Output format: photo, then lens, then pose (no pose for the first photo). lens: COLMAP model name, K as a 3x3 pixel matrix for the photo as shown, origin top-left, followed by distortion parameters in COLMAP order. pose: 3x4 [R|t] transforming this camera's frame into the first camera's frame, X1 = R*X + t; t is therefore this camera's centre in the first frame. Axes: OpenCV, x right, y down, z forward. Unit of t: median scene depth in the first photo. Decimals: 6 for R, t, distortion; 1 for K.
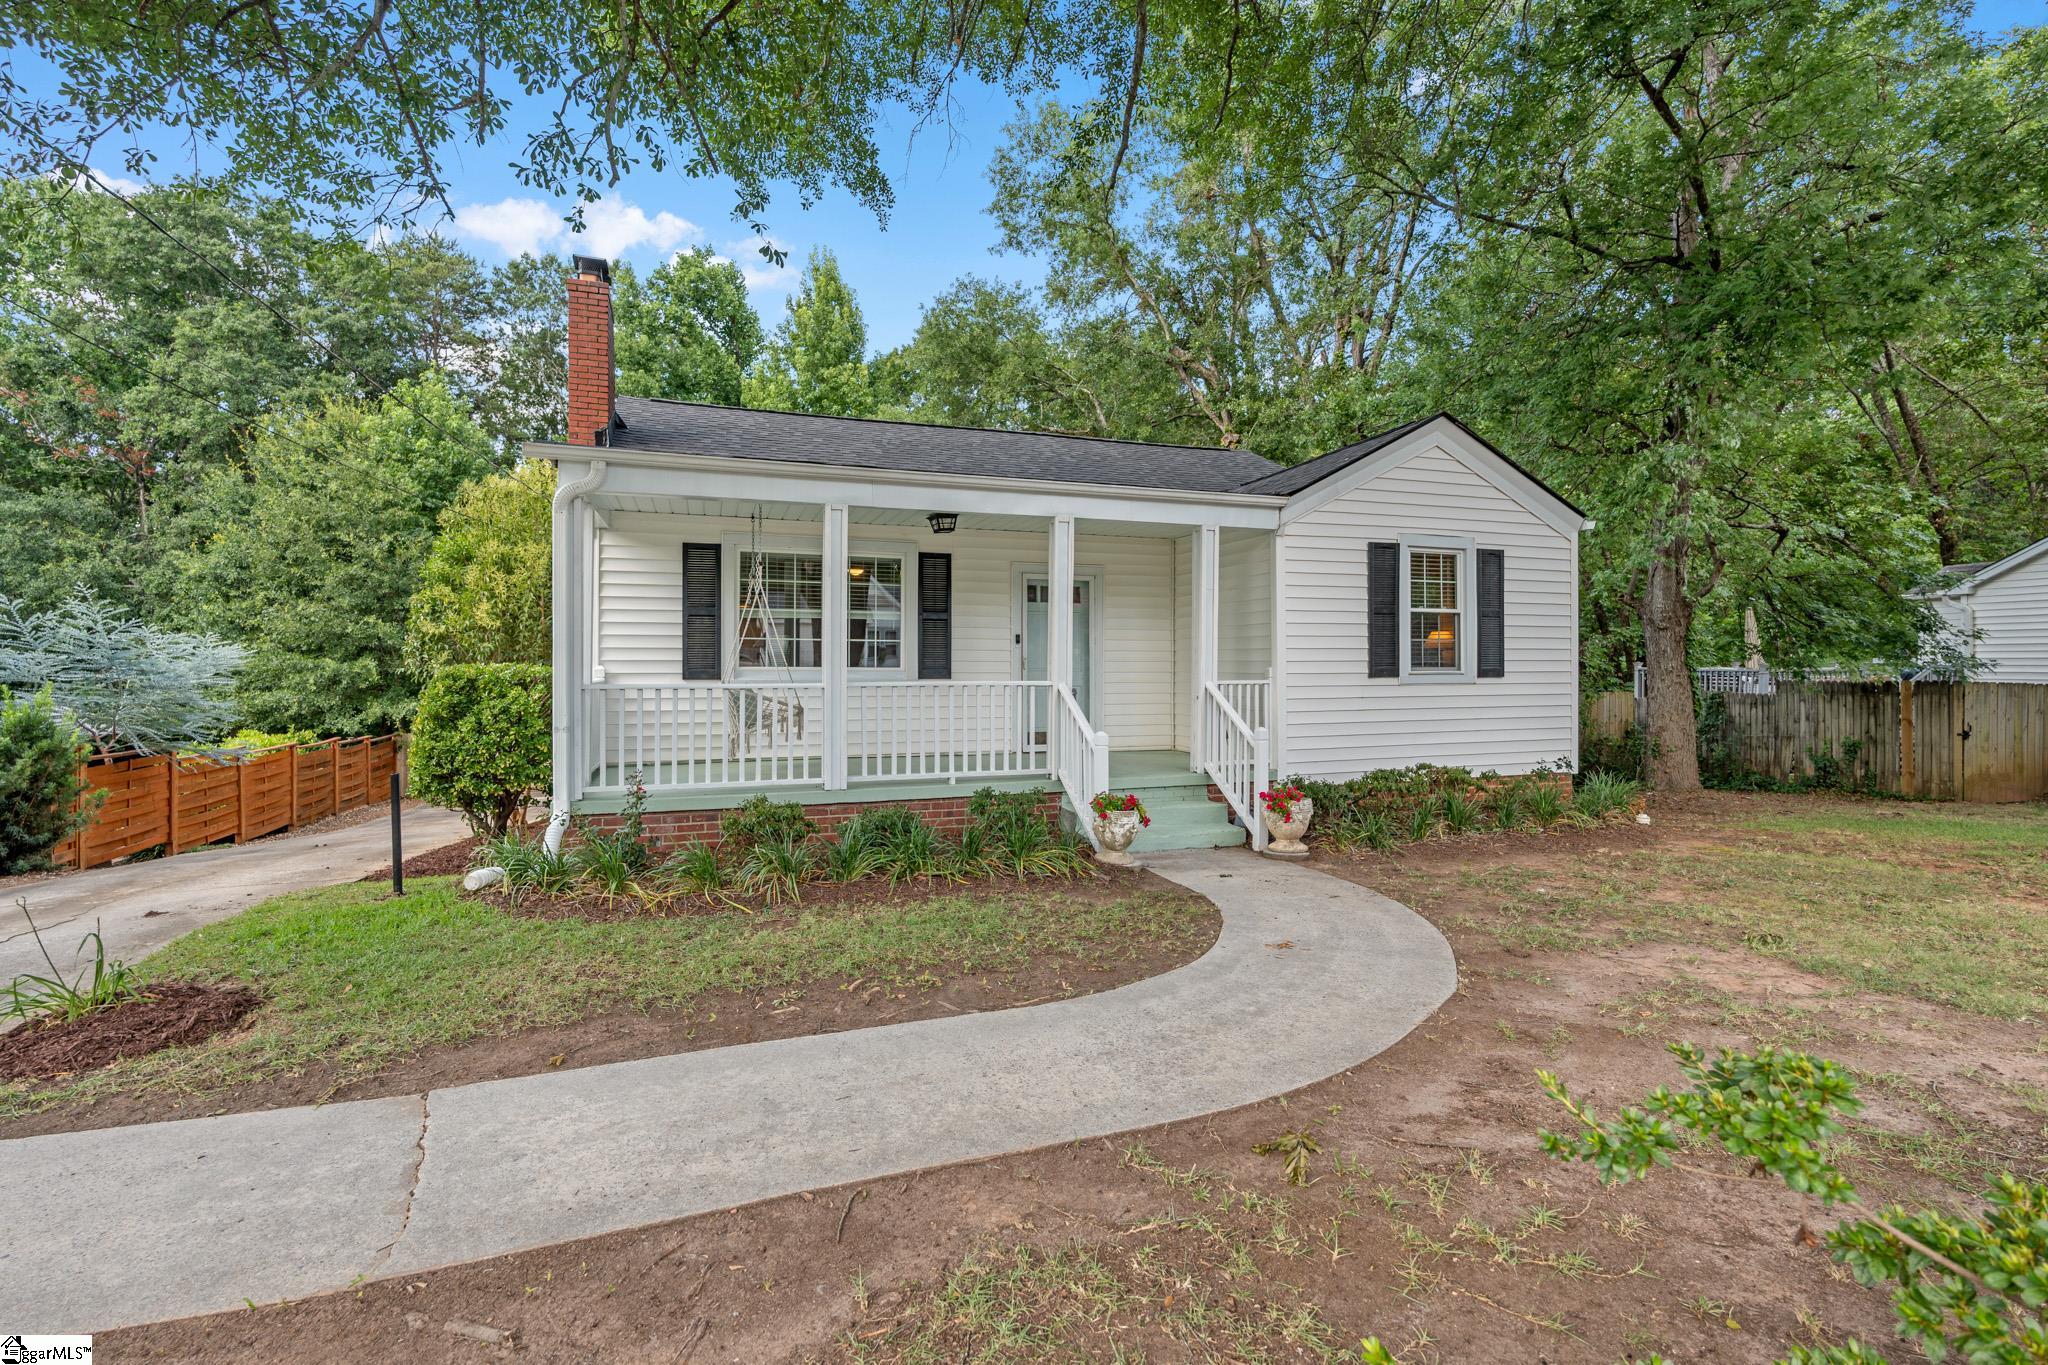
lens RADIAL K [[908.8, 0, 1029.1], [0, 908.8, 677.0], [0, 0, 1]] dist [0.004359, 0.002517]
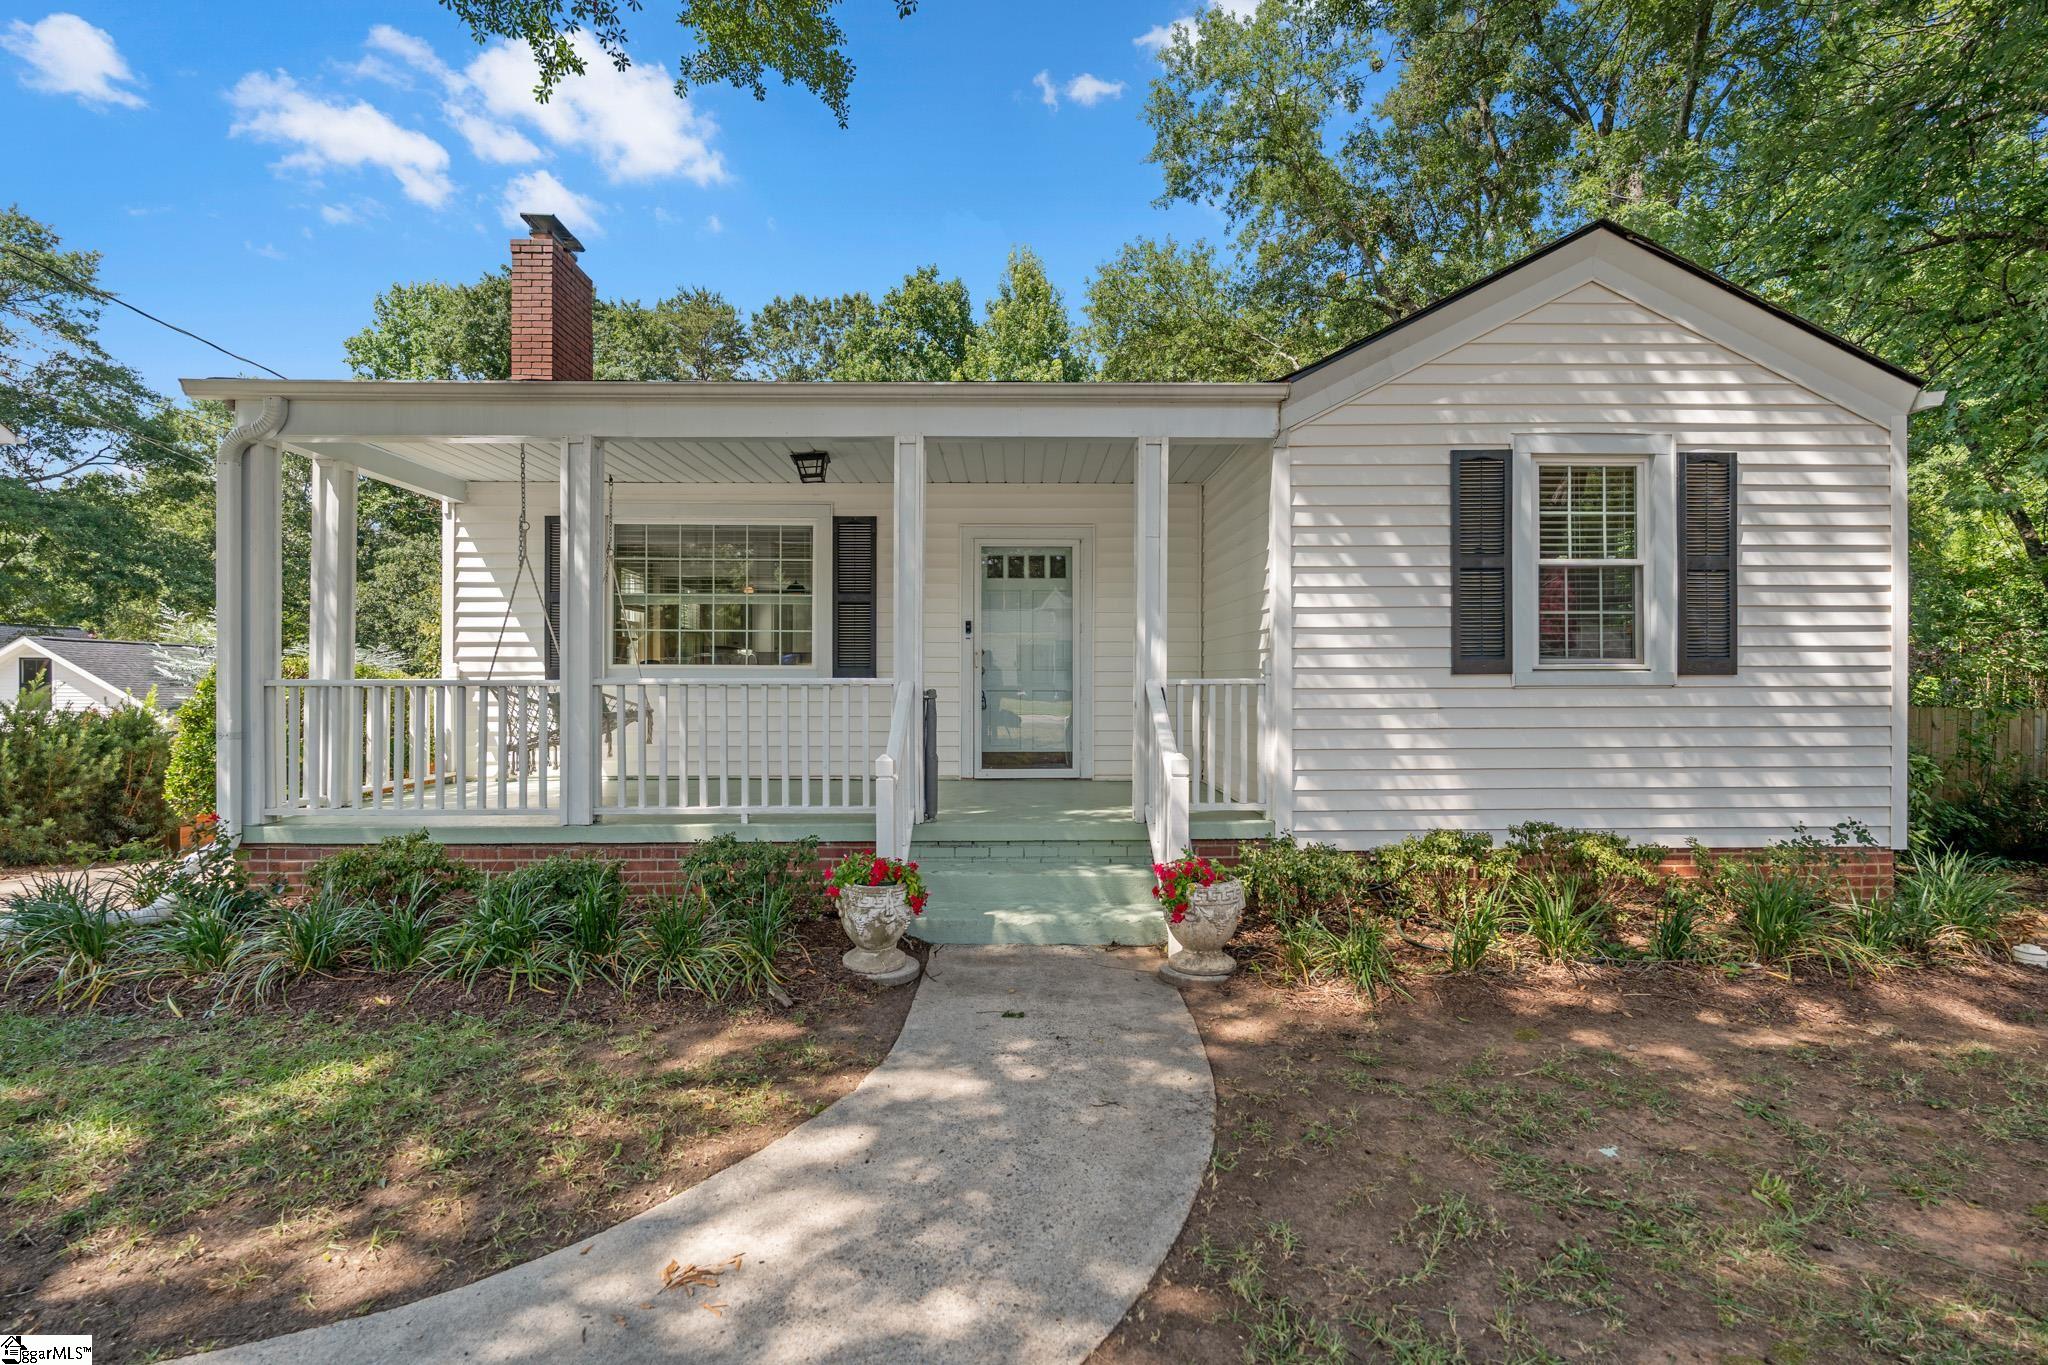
lens RADIAL K [[908.8, 0, 1027.8], [0, 908.8, 685.0], [0, 0, 1]] dist [0.004359, 0.002517]
pose [[0.951845, 0.000606, -0.306580, 0.280878], [-0.003569, 0.999952, -0.009103, 0.013304], [0.306560, 0.009759, 0.951801, 0.326434]]
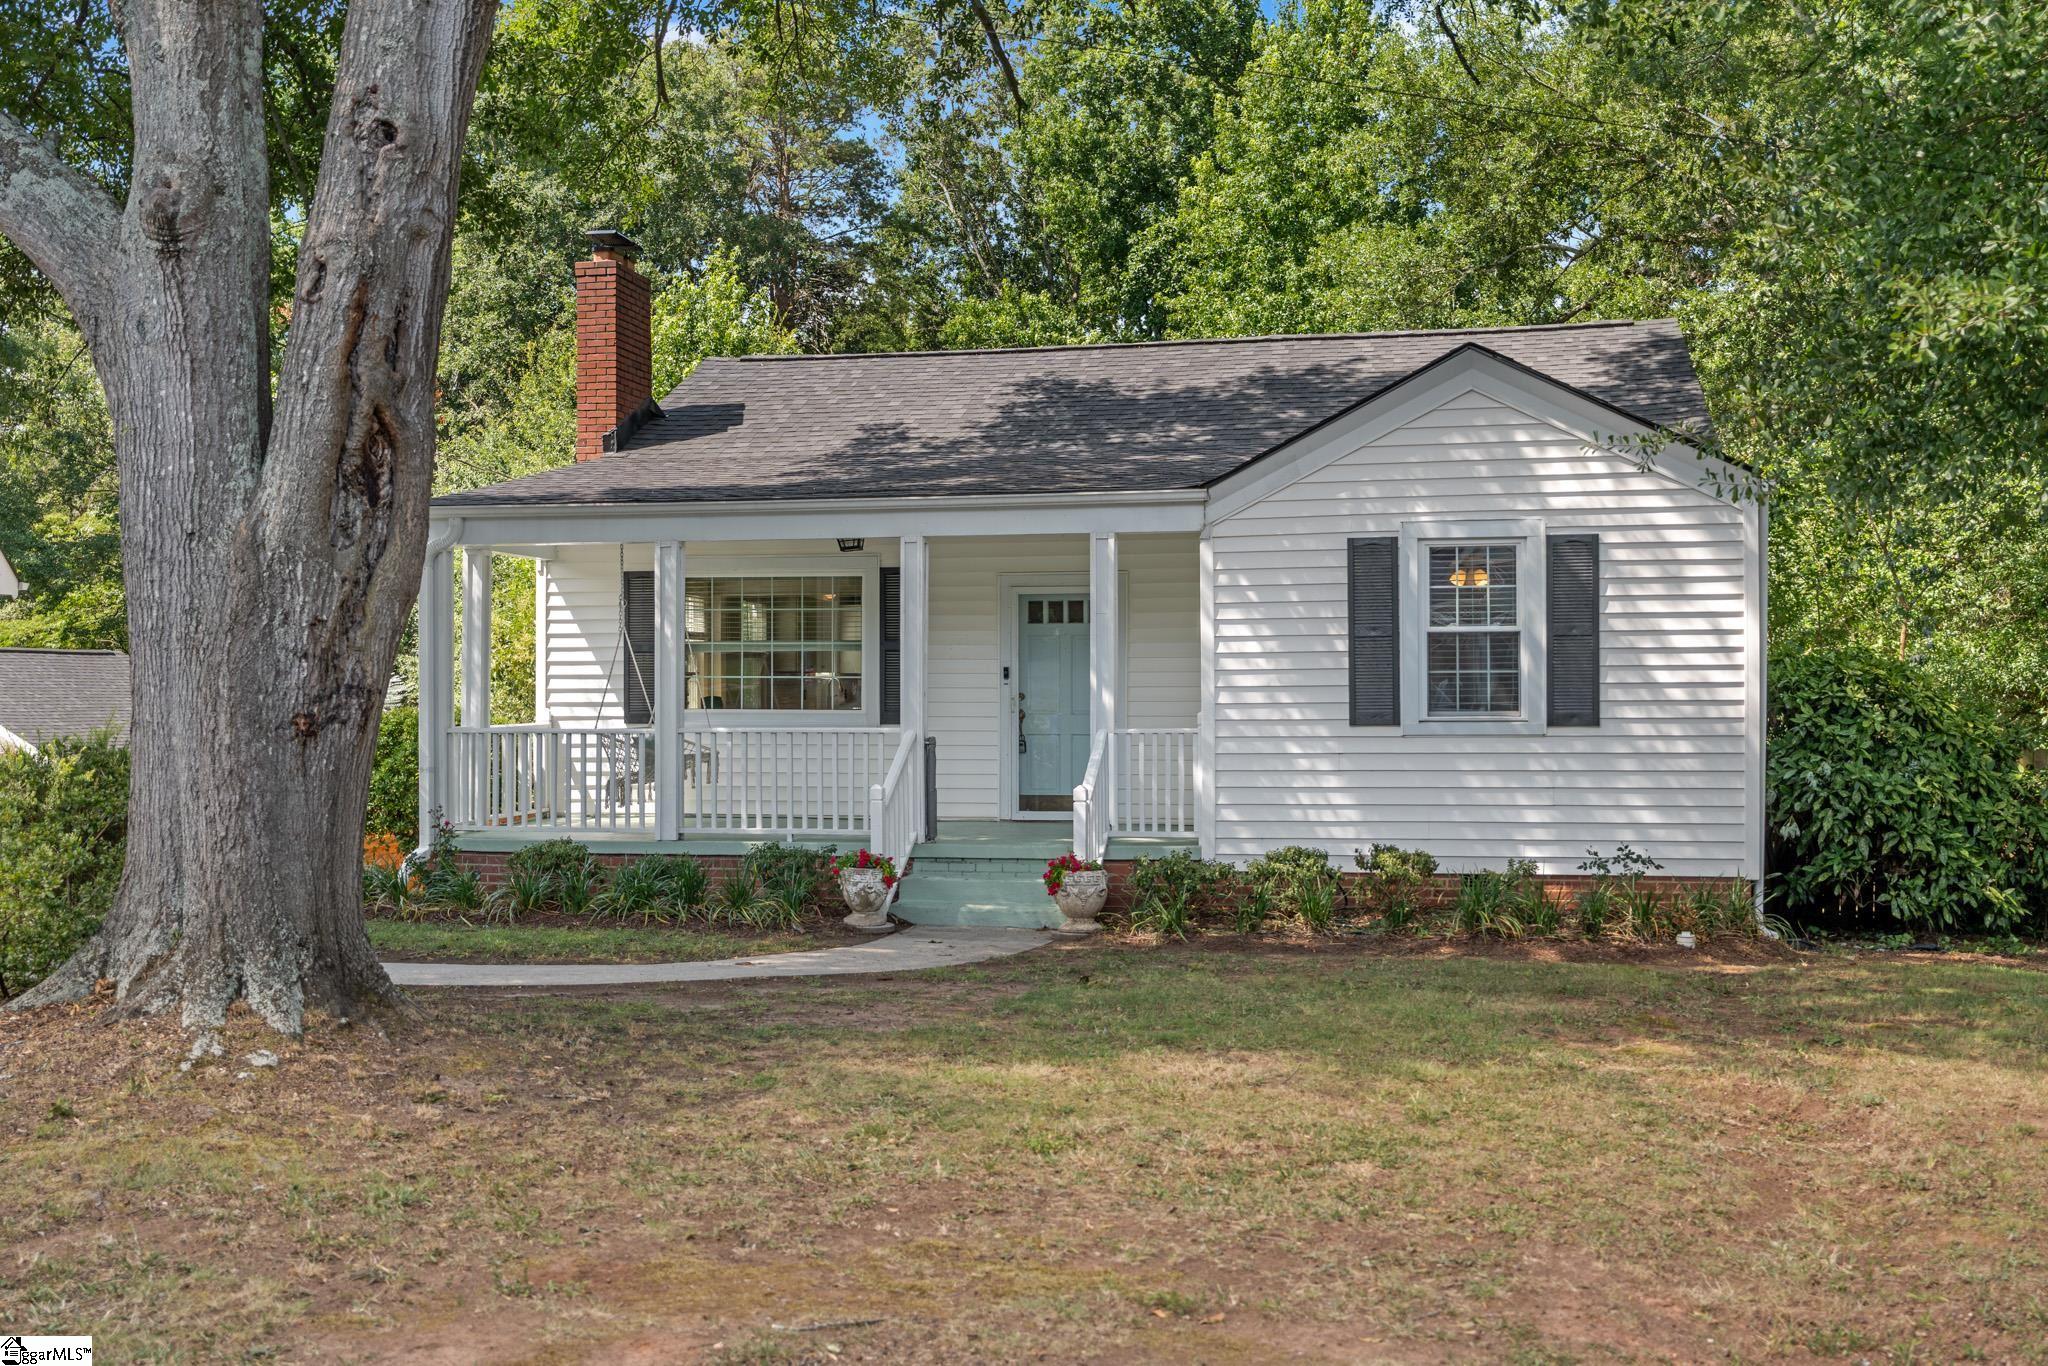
lens RADIAL K [[2066.1, 0, 1033.1], [0, 2066.1, 679.7], [0, 0, 1]] dist [0.017967, 0.000000]
pose [[0.858713, -0.005726, -0.512425, 0.964234], [-0.002896, 0.999867, -0.016027, -0.008433], [0.512448, 0.015246, 0.858583, -0.520565]]
